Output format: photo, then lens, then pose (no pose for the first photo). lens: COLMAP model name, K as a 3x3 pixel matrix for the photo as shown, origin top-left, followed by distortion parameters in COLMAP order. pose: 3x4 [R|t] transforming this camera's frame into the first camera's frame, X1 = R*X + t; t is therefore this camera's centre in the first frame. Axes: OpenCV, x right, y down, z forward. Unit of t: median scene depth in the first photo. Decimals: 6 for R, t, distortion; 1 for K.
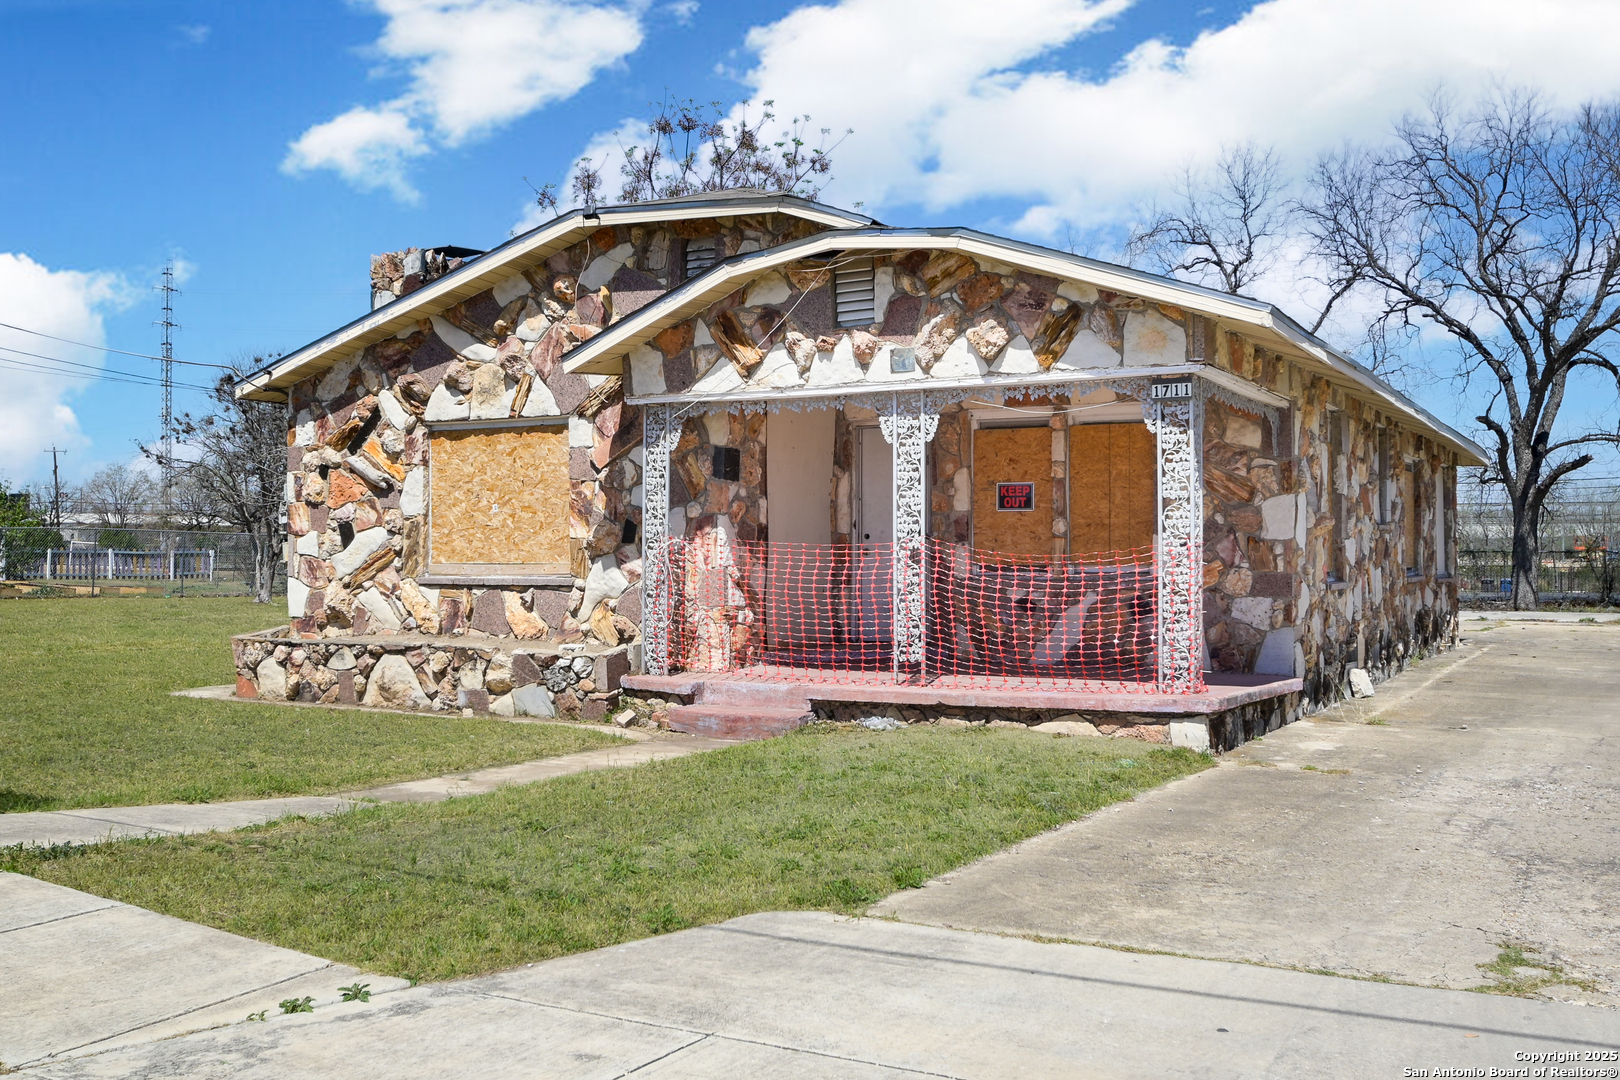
lens RADIAL K [[1639.5, 0, 818.9], [0, 1639.5, 546.6], [0, 0, 1]] dist [-0.086802, 0.006926]
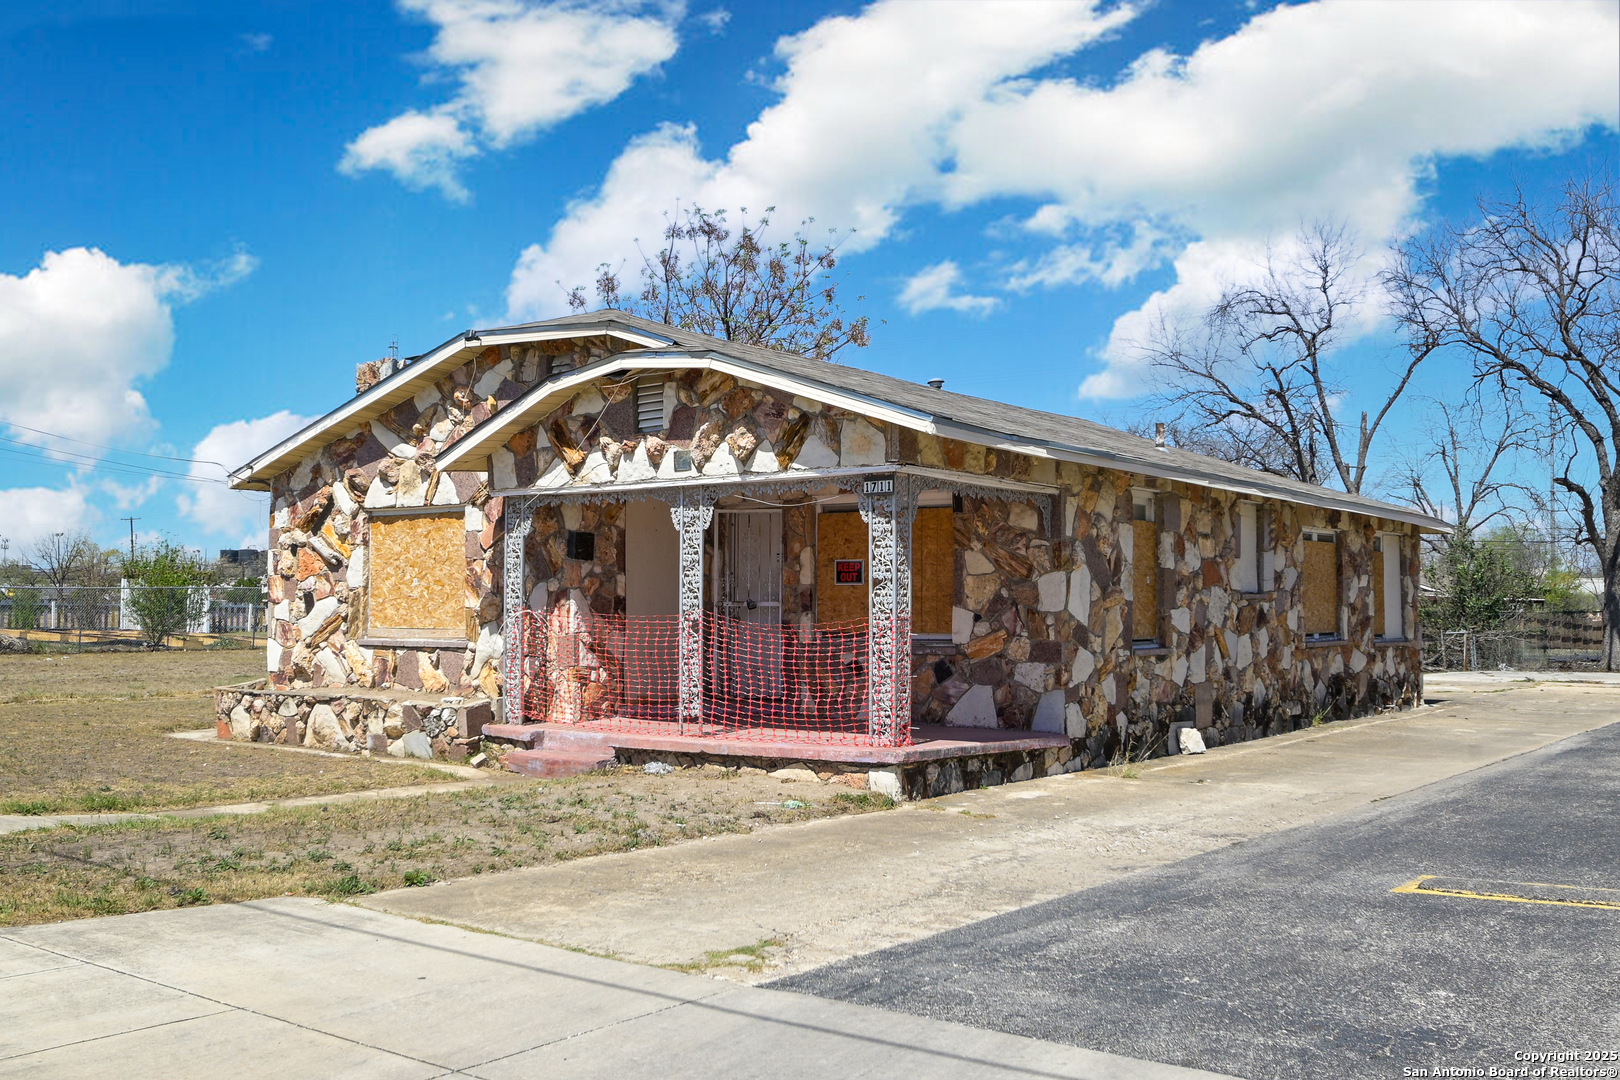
lens RADIAL K [[1613.0, 0, 810.0], [0, 1613.0, 540.0], [0, 0, 1]] dist [-0.084811, -0.000367]
pose [[0.989901, -0.003060, -0.141724, 0.261803], [-0.002383, 0.999266, -0.038220, -0.010371], [0.141737, 0.038172, 0.989168, -0.117783]]
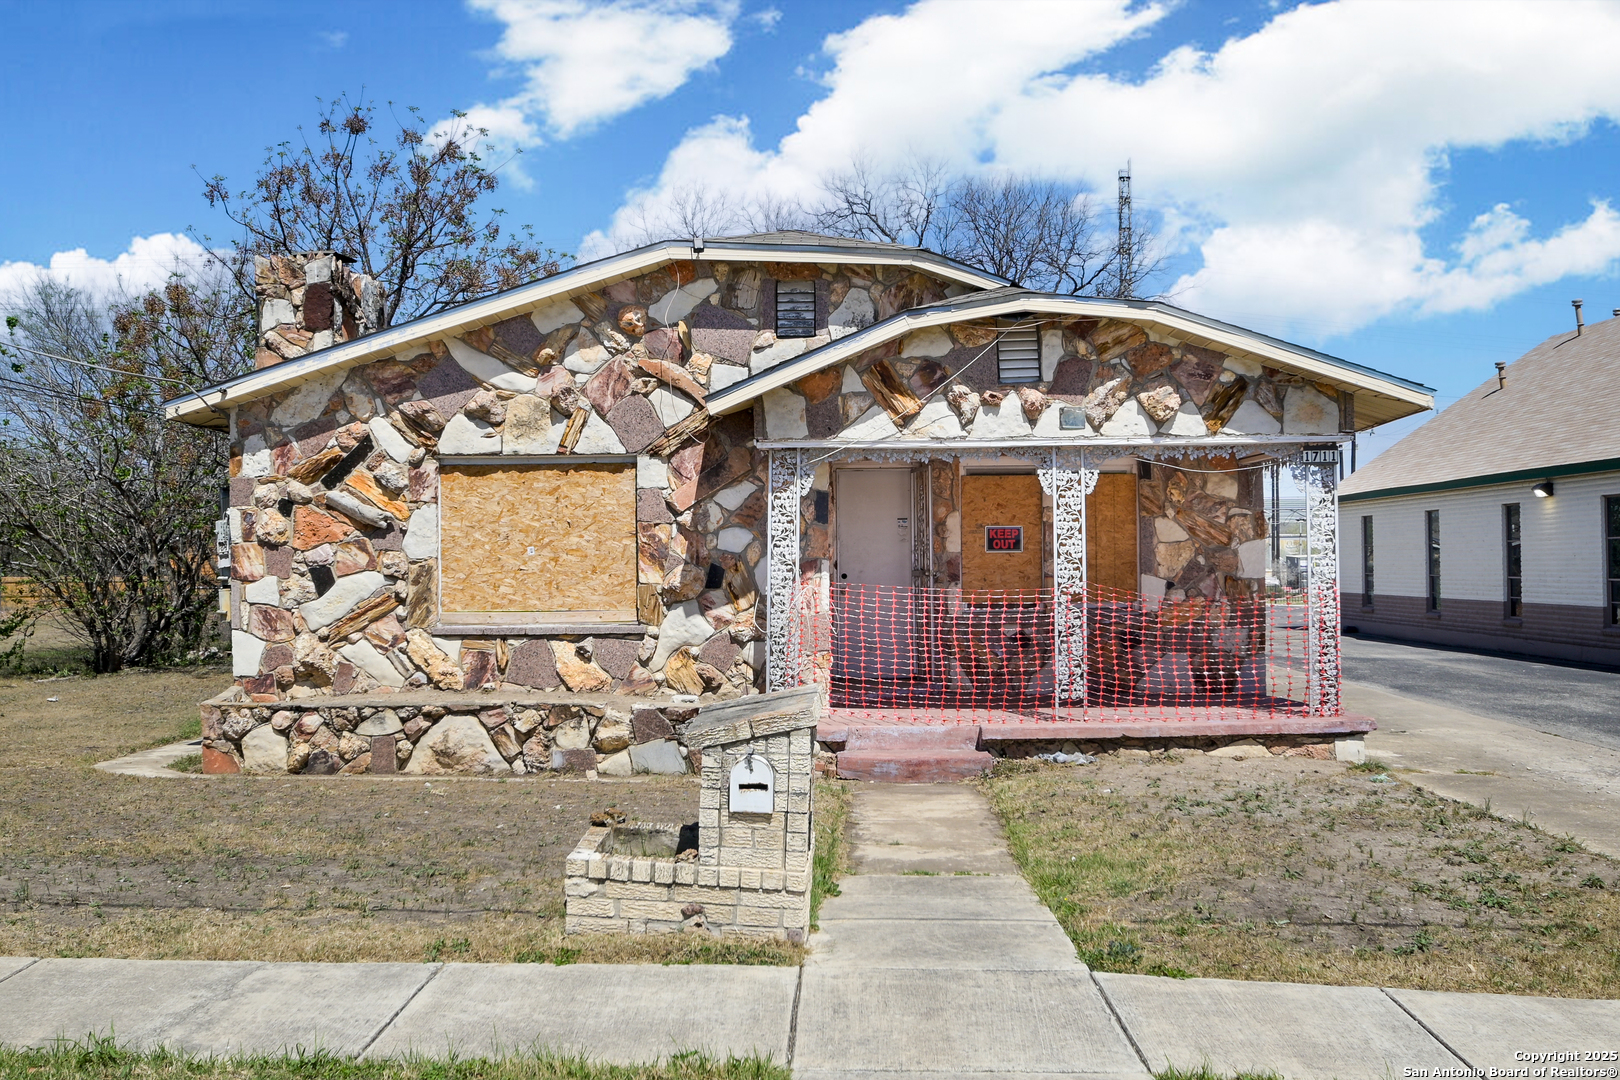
lens RADIAL K [[1639.5, 0, 818.9], [0, 1639.5, 546.6], [0, 0, 1]] dist [-0.086802, 0.006926]
pose [[0.883622, -0.001956, 0.468197, -0.508798], [0.005417, 0.999967, -0.006046, -0.020482], [-0.468170, 0.007878, 0.883603, 0.112136]]
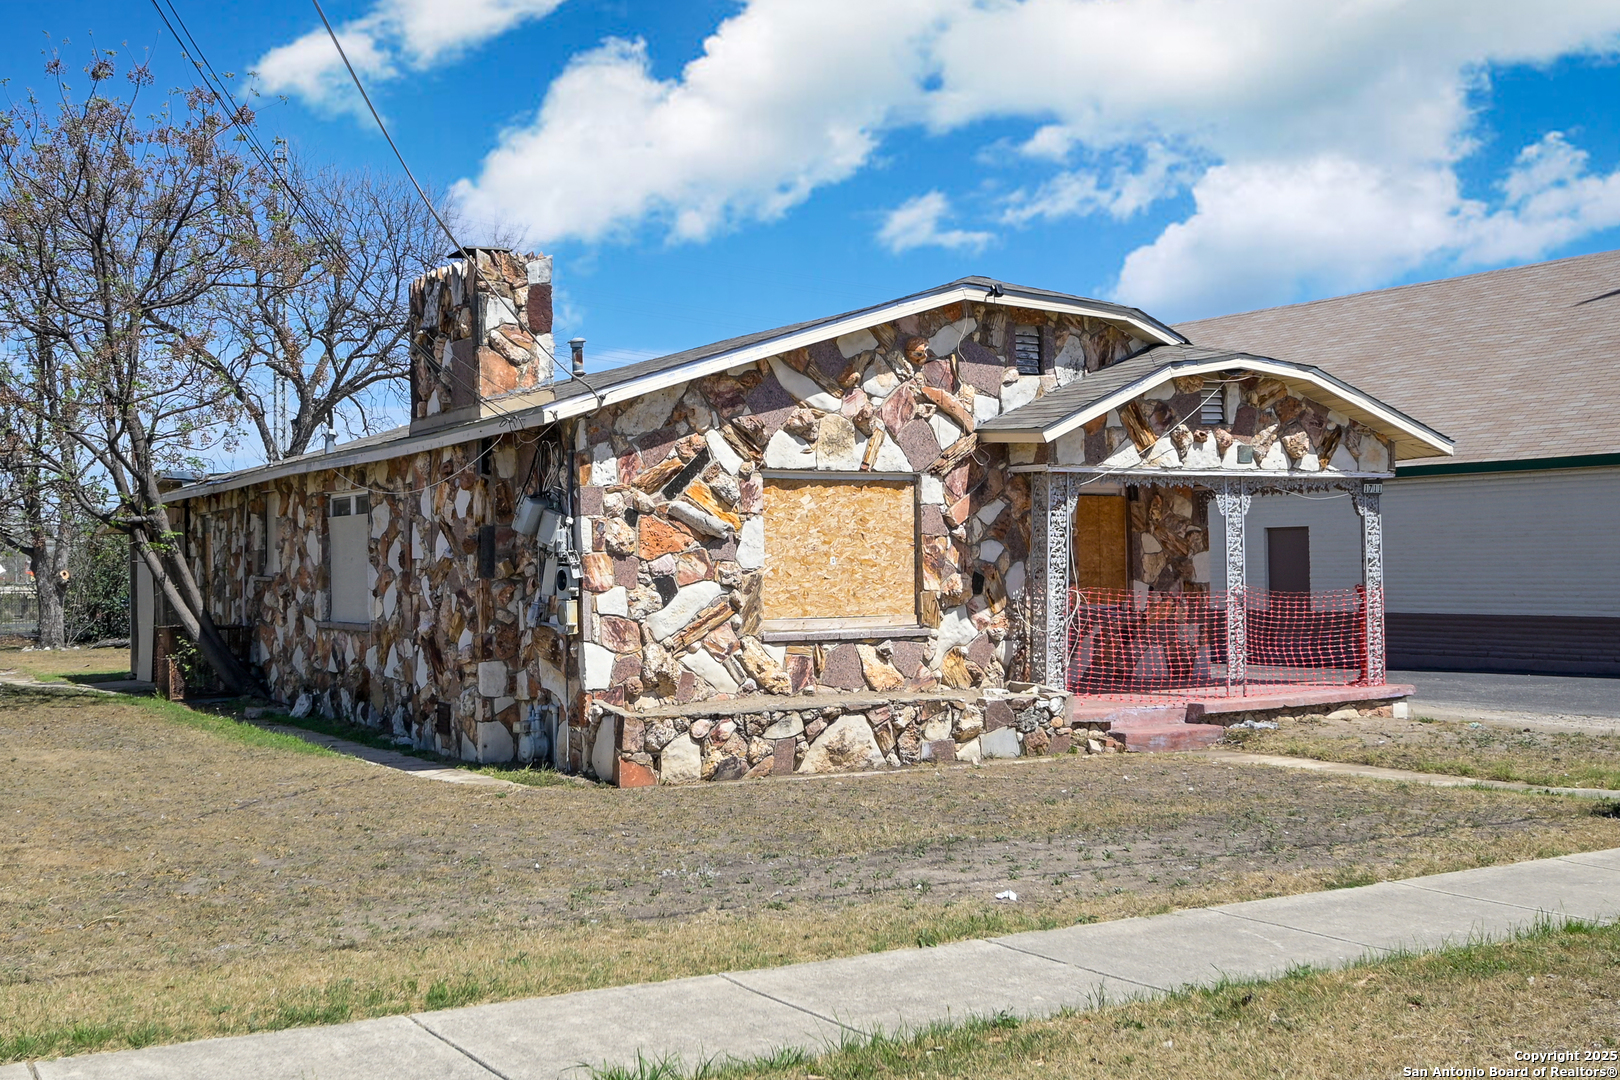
lens RADIAL K [[1810.6, 0, 737.7], [0, 1810.6, 539.5], [0, 0, 1]] dist [-0.092003, -0.005608]
pose [[0.516085, 0.006811, 0.856510, -1.213092], [0.007443, 0.999895, -0.012436, -0.024457], [-0.856505, 0.012793, 0.515980, 0.508517]]
